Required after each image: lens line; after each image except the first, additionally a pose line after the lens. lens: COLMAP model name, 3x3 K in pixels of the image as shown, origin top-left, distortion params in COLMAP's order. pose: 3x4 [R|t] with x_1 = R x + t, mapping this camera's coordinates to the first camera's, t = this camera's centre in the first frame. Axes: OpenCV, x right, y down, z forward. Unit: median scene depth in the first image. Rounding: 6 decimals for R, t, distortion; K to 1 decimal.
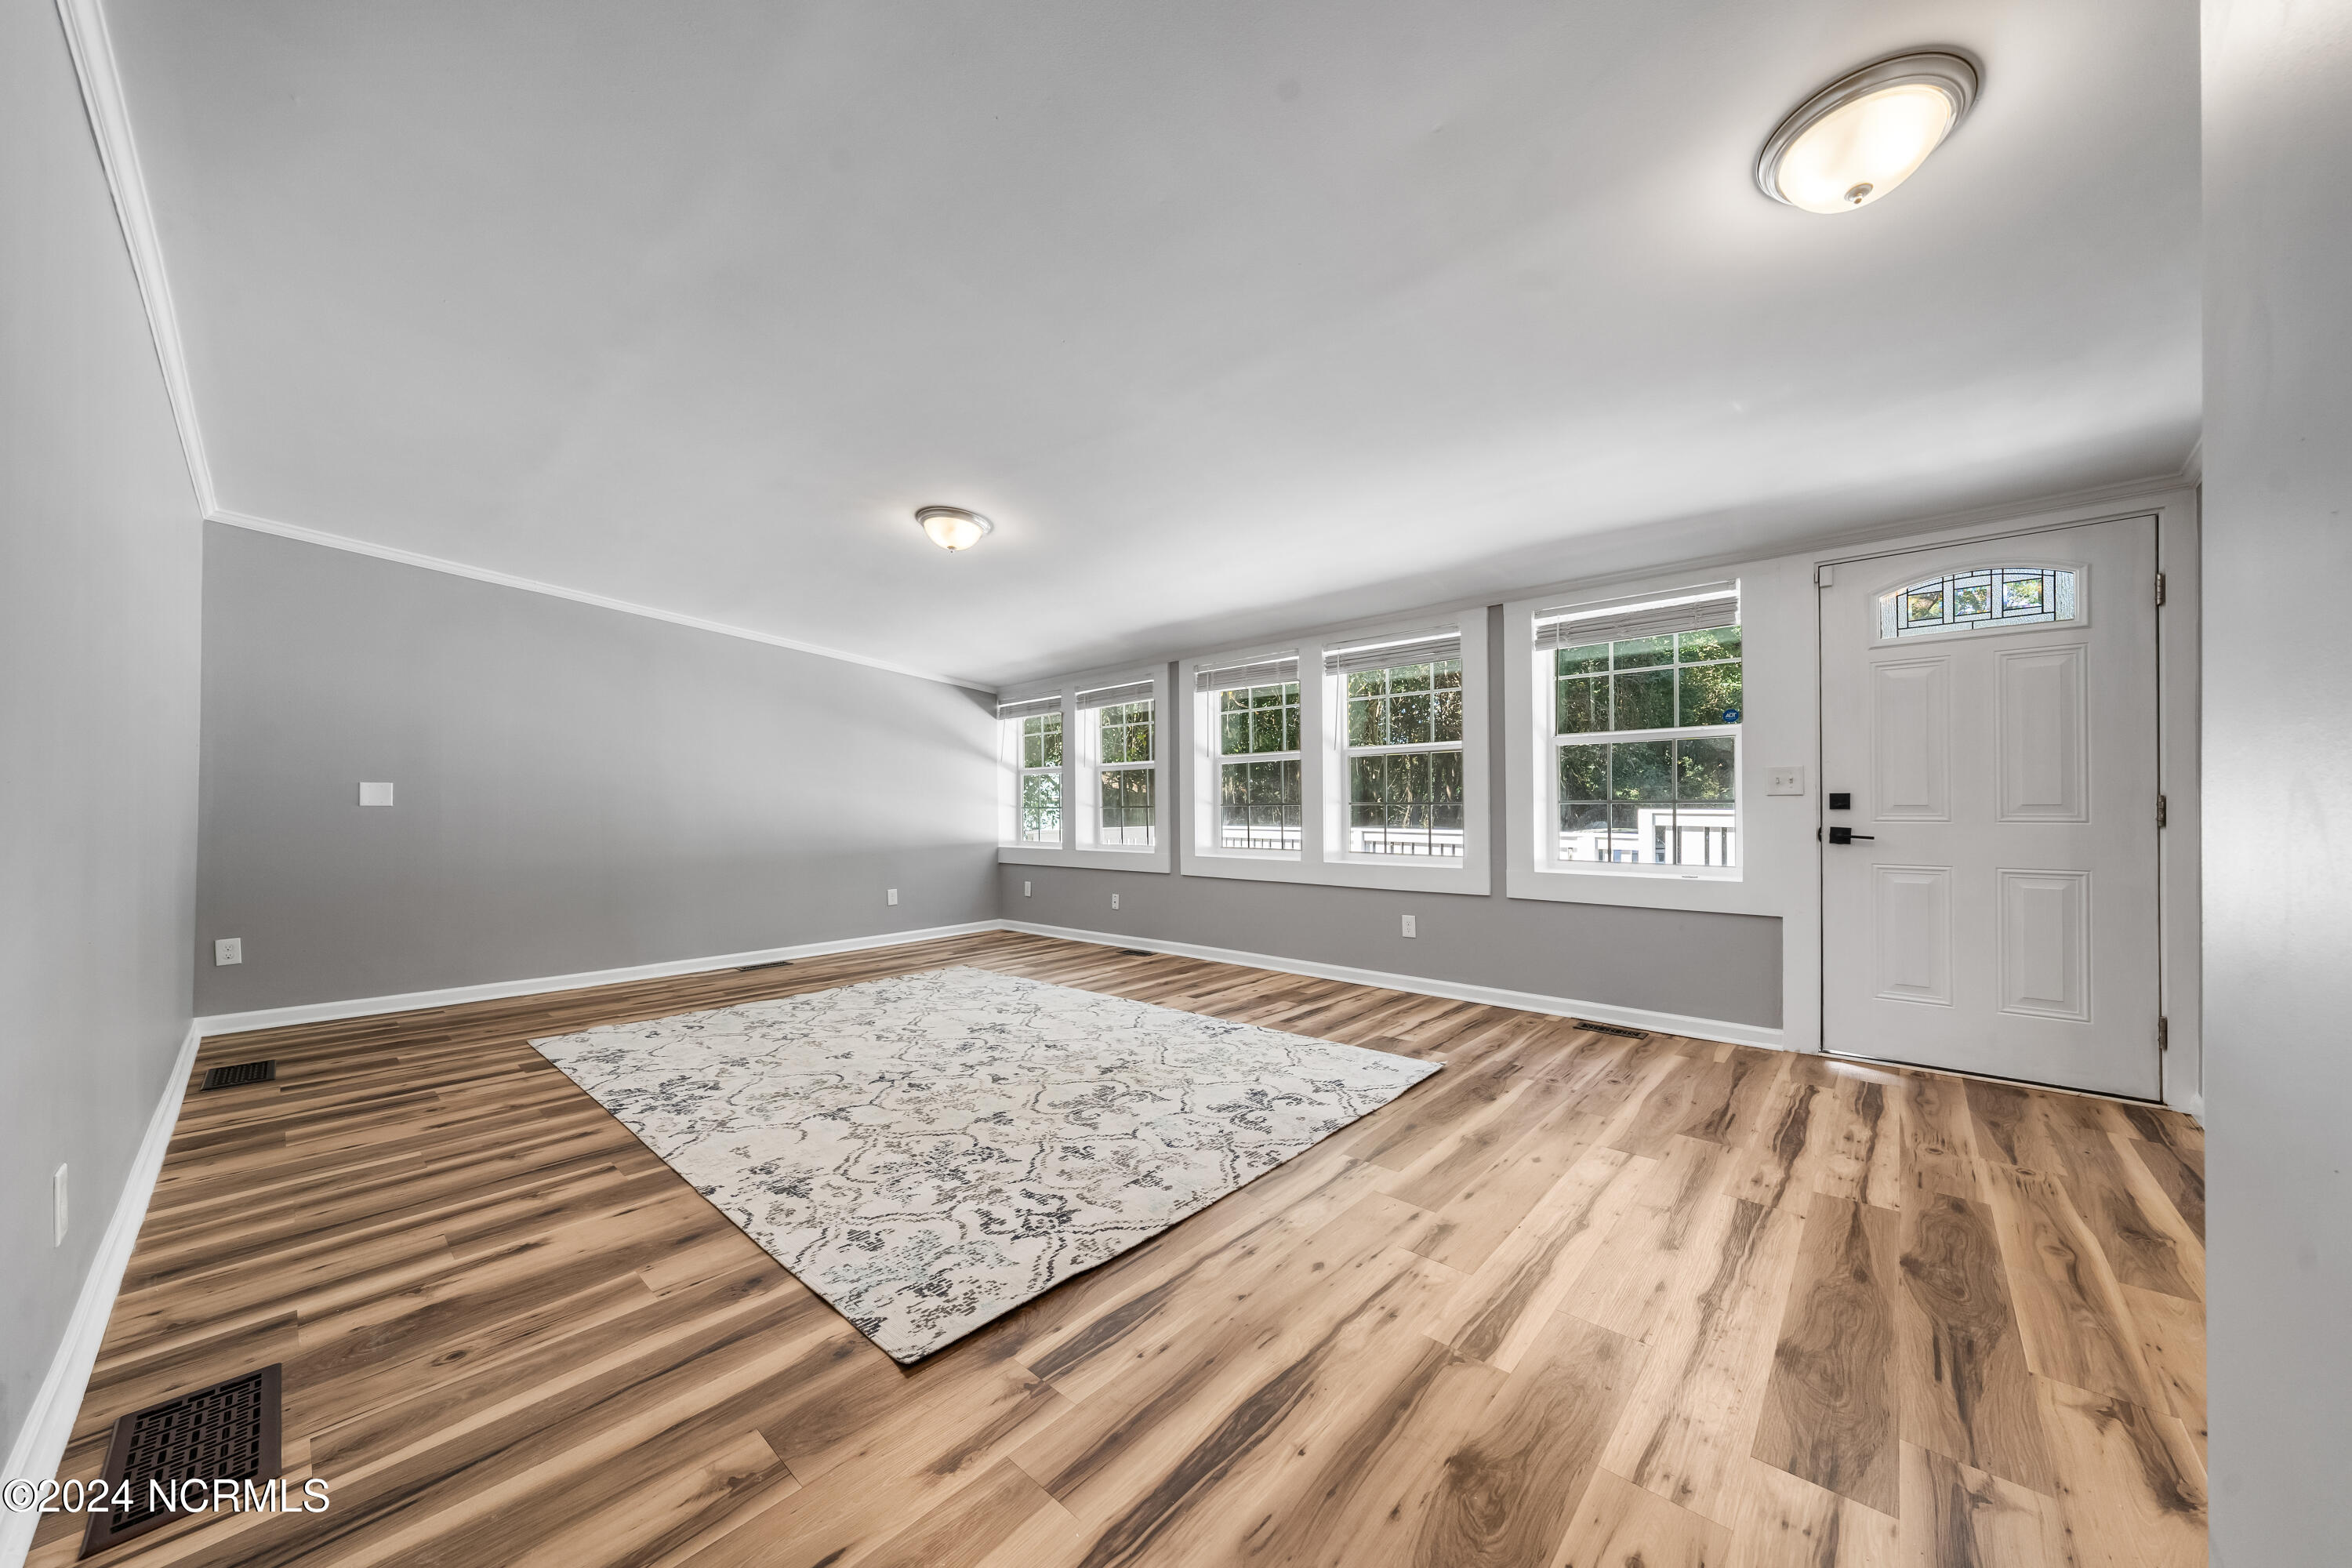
lens RADIAL K [[806.5, 0, 1175.8], [0, 806.5, 801.0], [0, 0, 1]] dist [-0.001121, -0.000291]
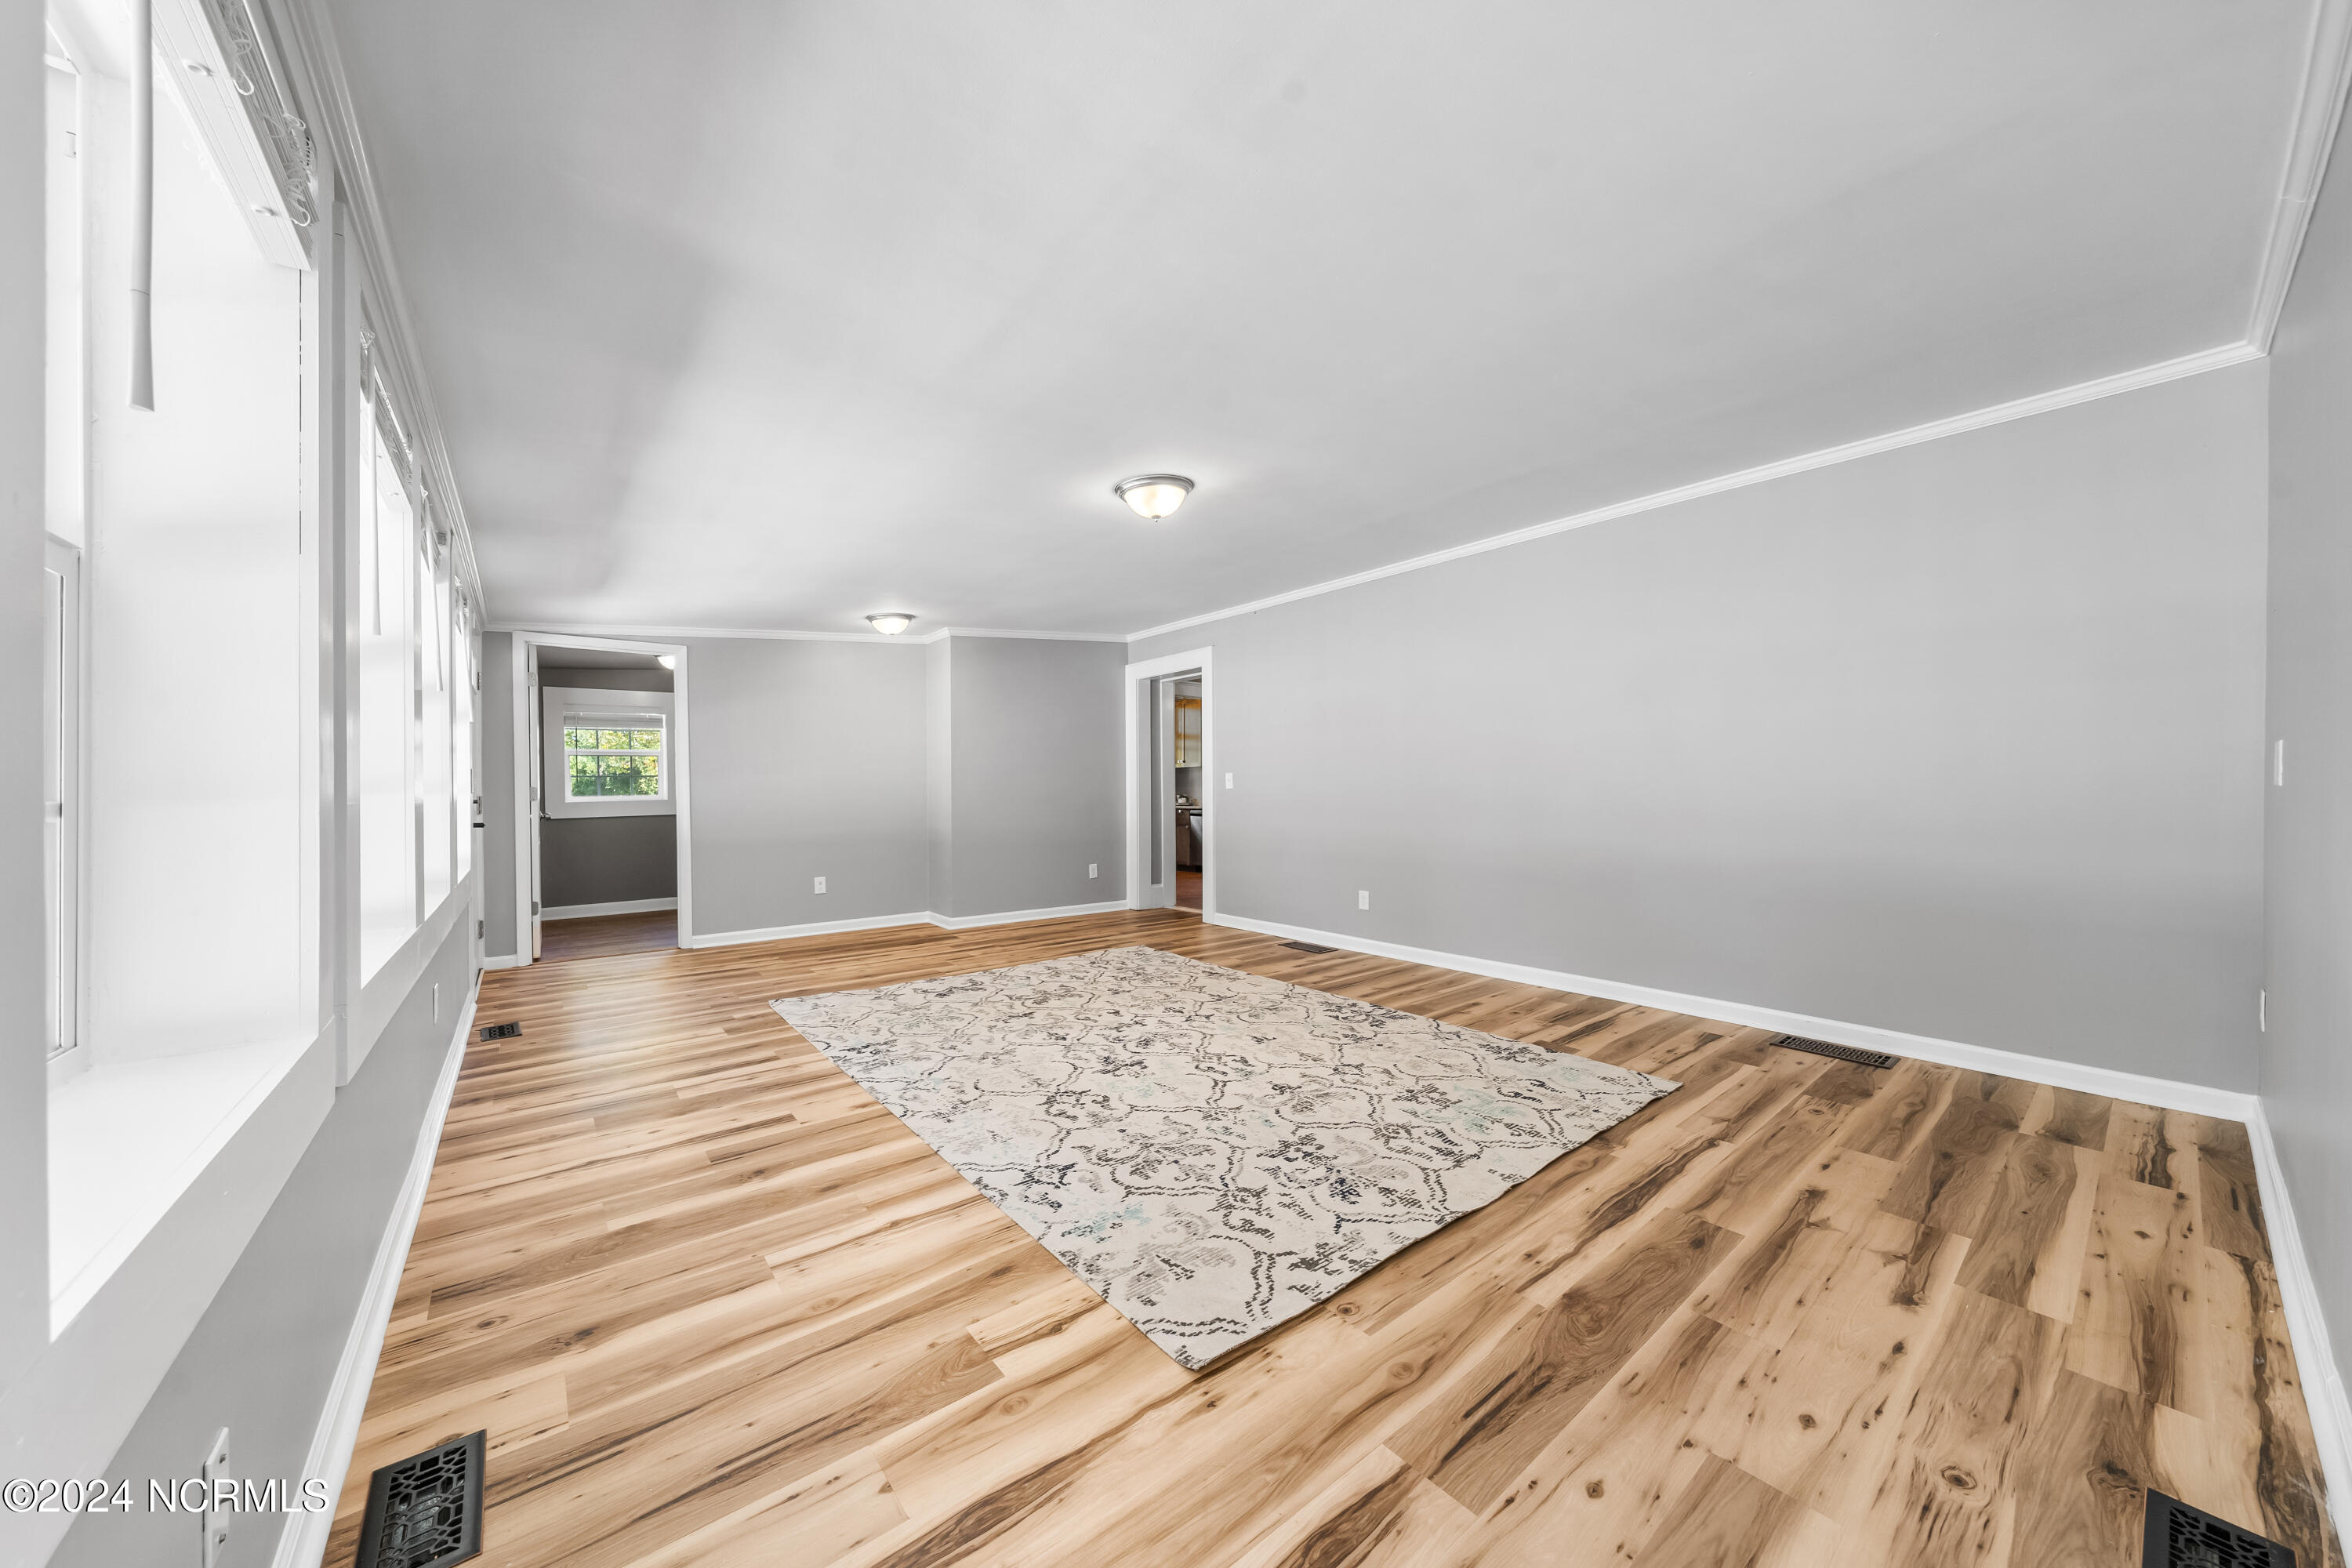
lens RADIAL K [[806.5, 0, 1177.3], [0, 806.5, 791.5], [0, 0, 1]] dist [-0.001121, -0.000291]
pose [[-0.986899, 0.010103, 0.161025, -0.484316], [0.008112, 0.999882, -0.013018, 0.014921], [-0.161137, -0.011541, -0.986864, 2.067161]]
